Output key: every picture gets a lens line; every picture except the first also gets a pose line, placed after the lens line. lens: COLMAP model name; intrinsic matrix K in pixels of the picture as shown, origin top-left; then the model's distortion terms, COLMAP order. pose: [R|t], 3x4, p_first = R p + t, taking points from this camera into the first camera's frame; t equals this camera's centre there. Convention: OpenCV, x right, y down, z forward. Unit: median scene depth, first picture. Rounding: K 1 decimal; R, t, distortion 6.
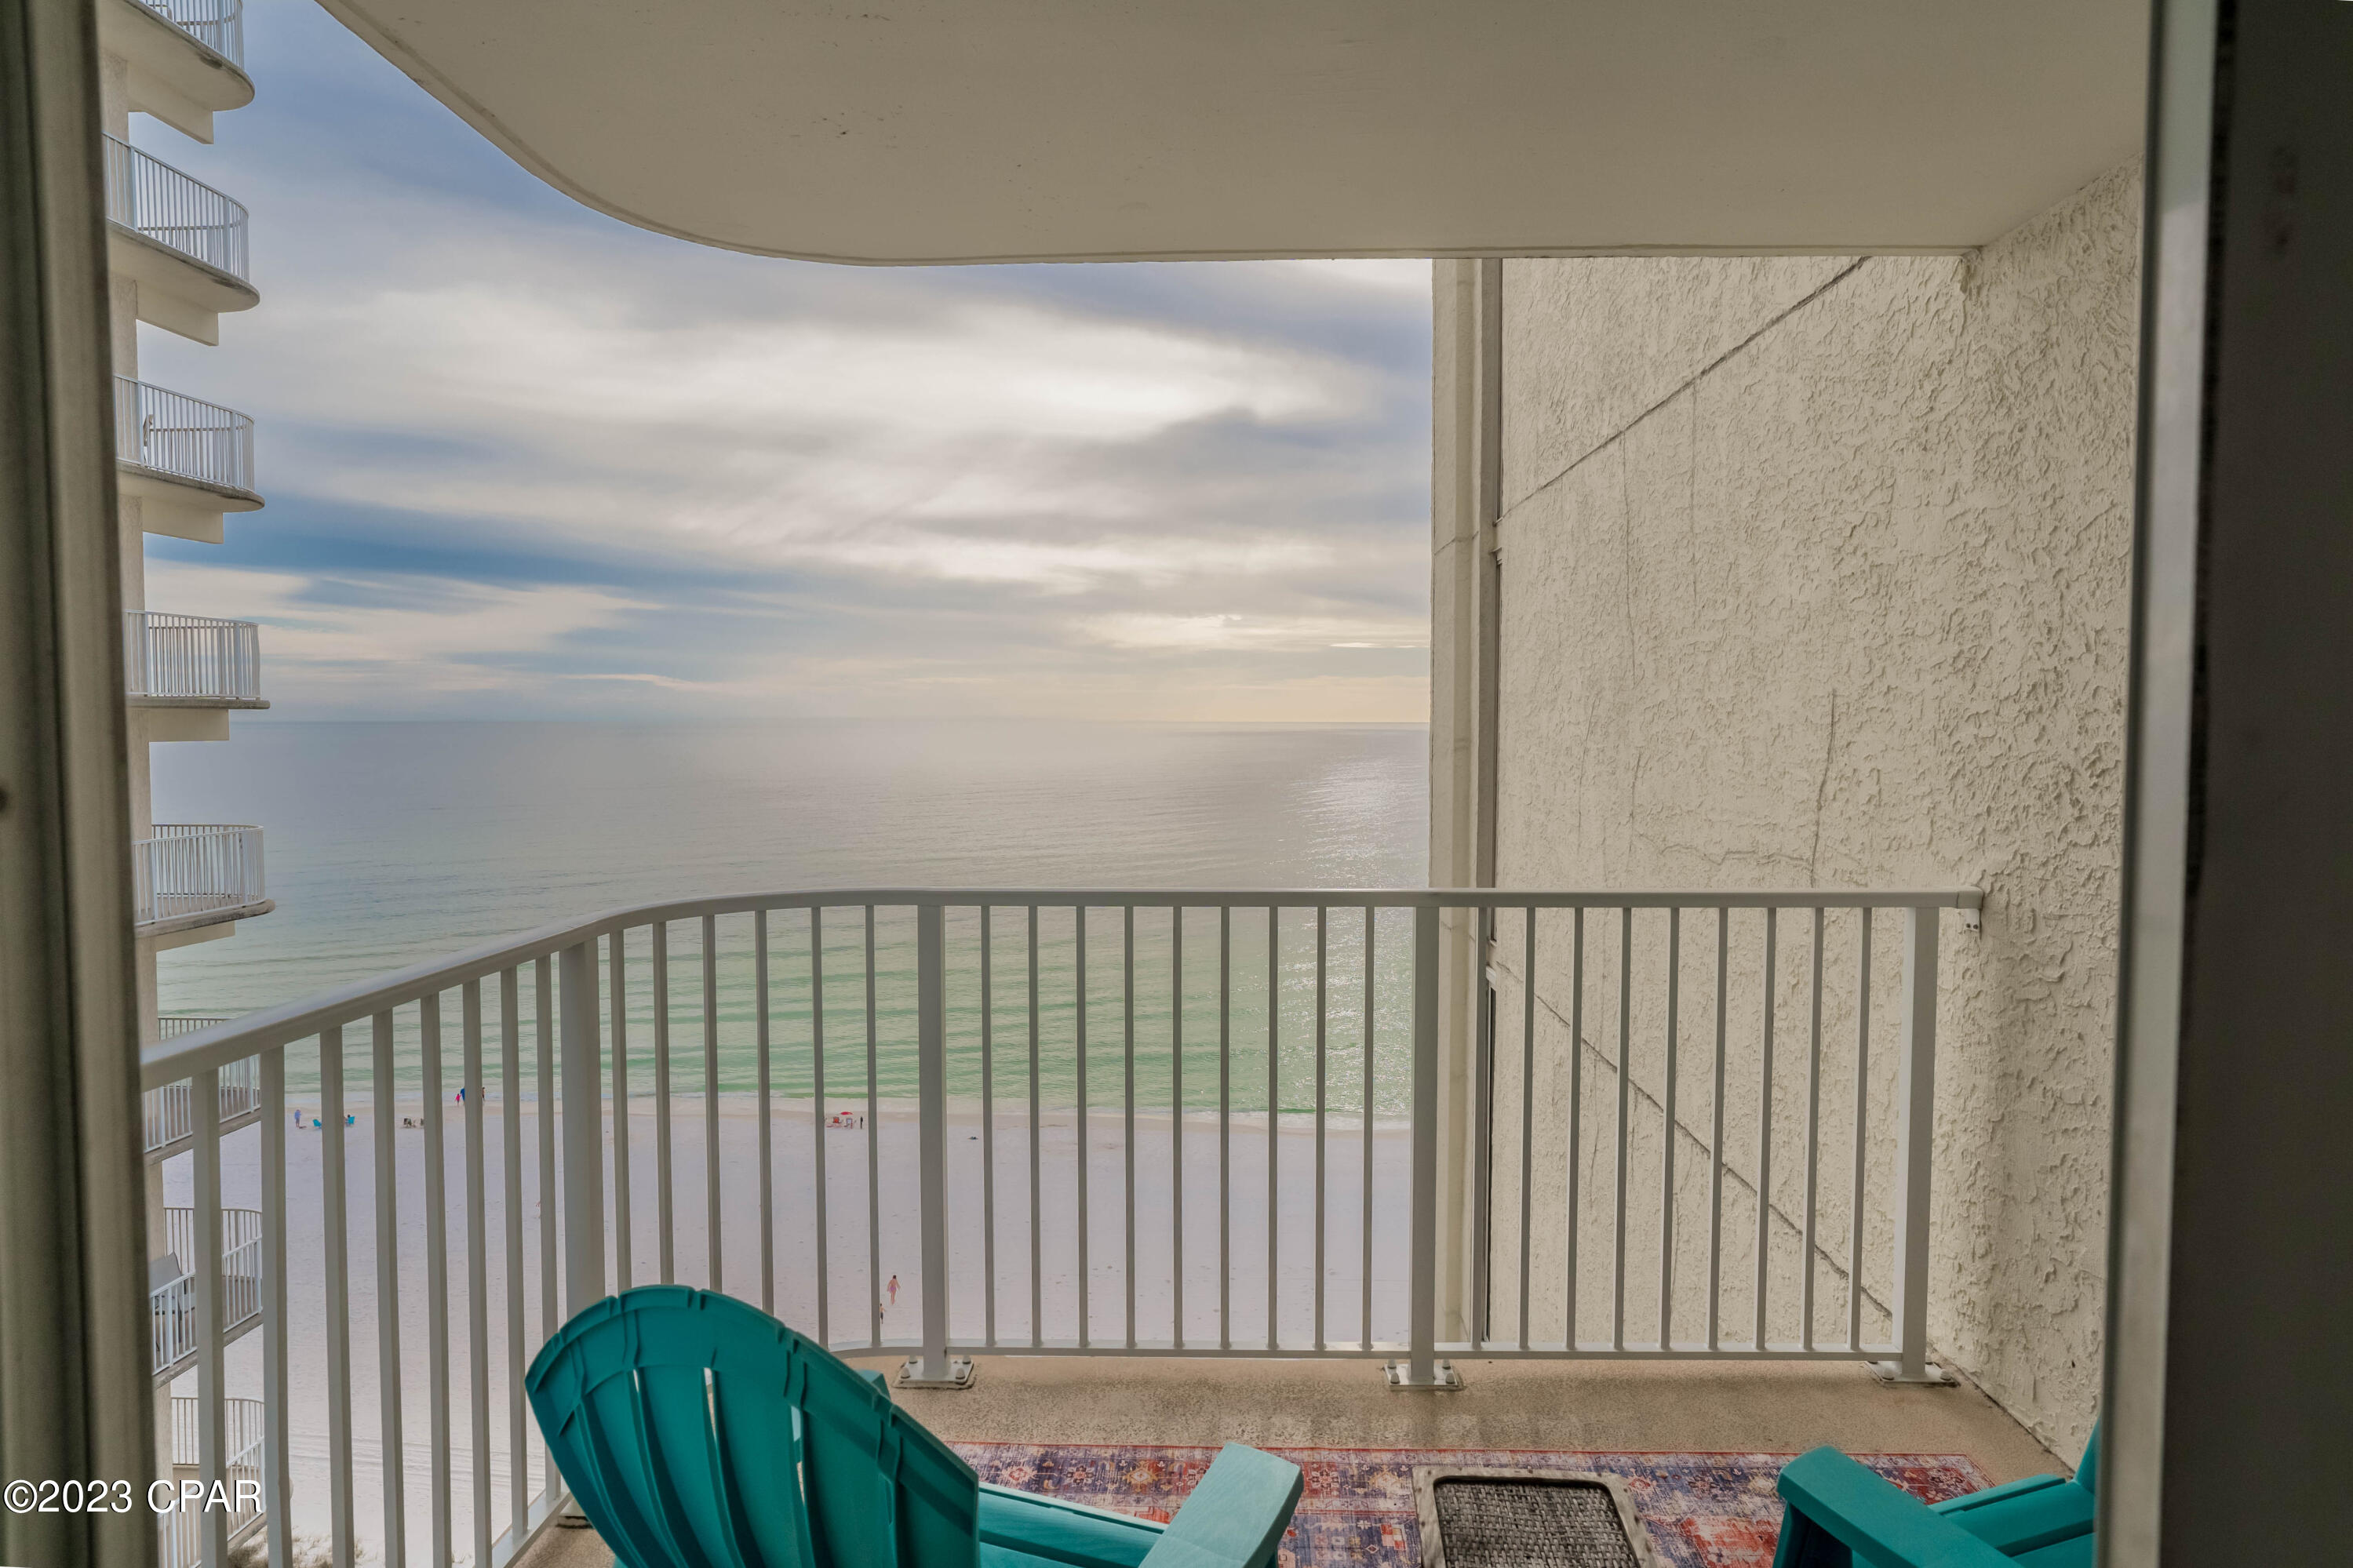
lens RADIAL K [[1362.6, 0, 1137.9], [0, 1362.6, 782.1], [0, 0, 1]] dist [-0.074462, 0.063691]
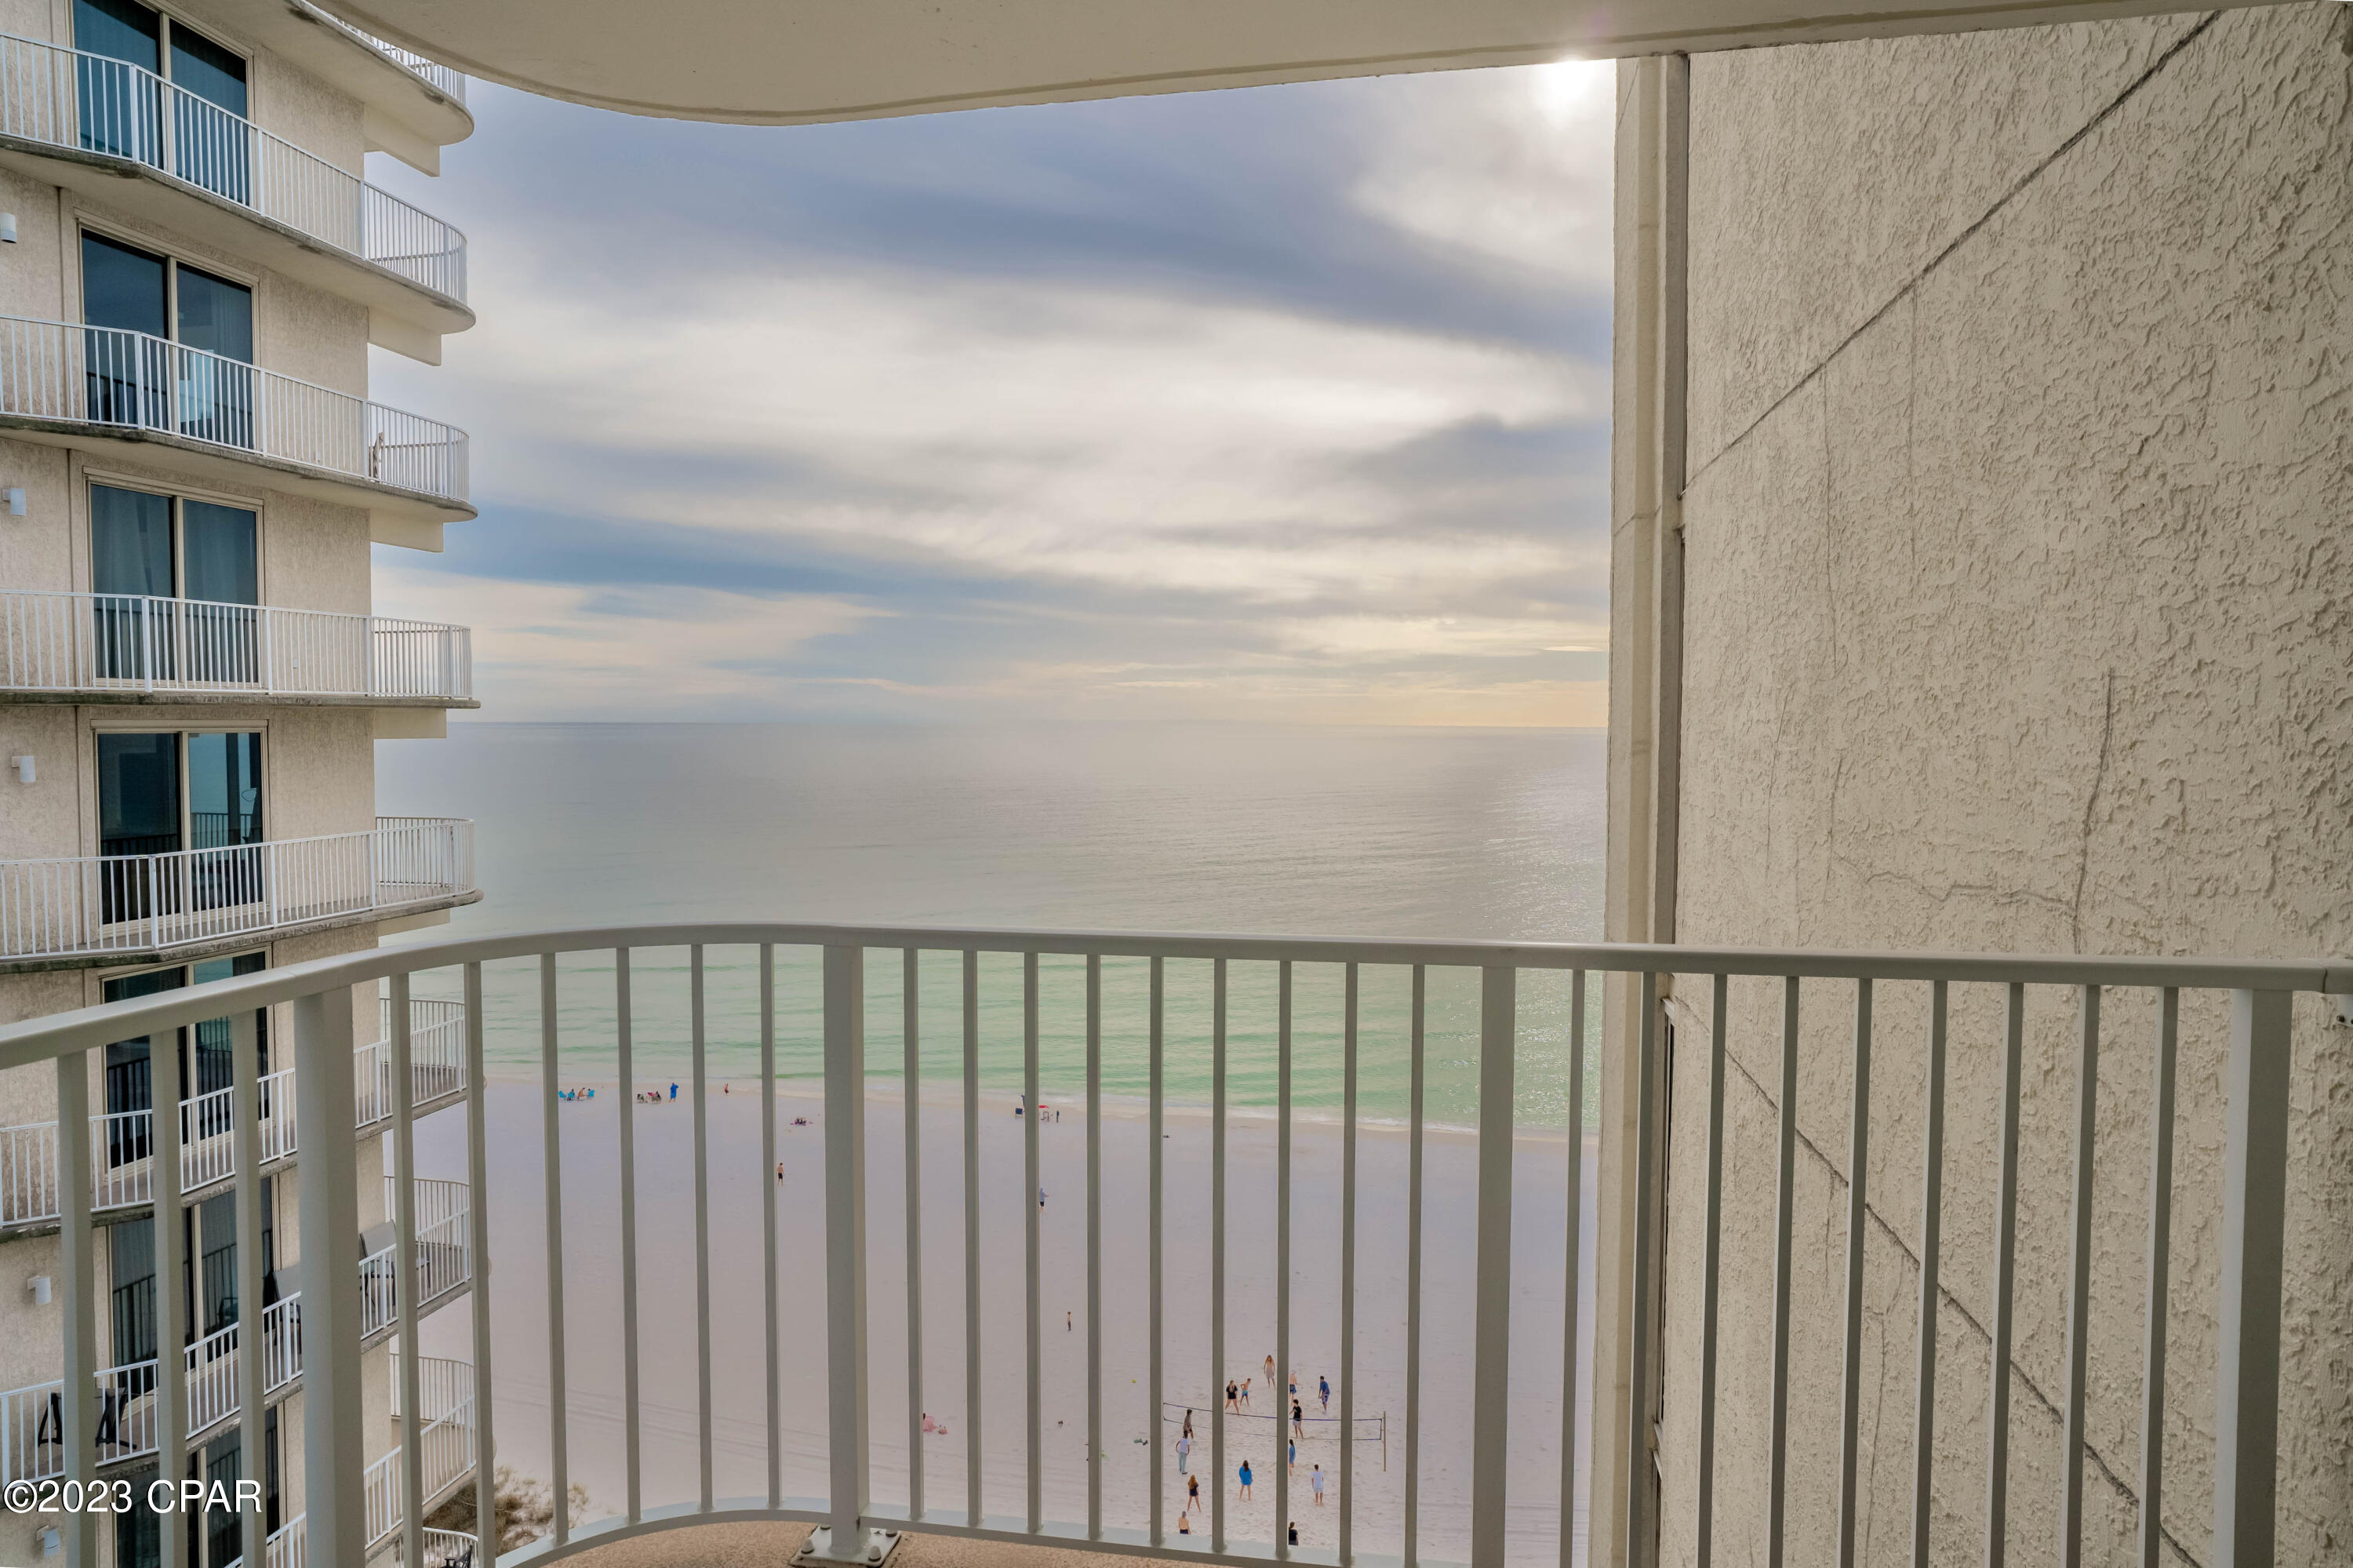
lens RADIAL K [[1298.4, 0, 1186.6], [0, 1298.4, 782.1], [0, 0, 1]] dist [-0.056339, 0.035447]
pose [[0.990962, 0.009093, -0.133833, 0.102720], [-0.009333, 0.999956, -0.001168, -0.002198], [0.133816, 0.002407, 0.991003, 0.221920]]
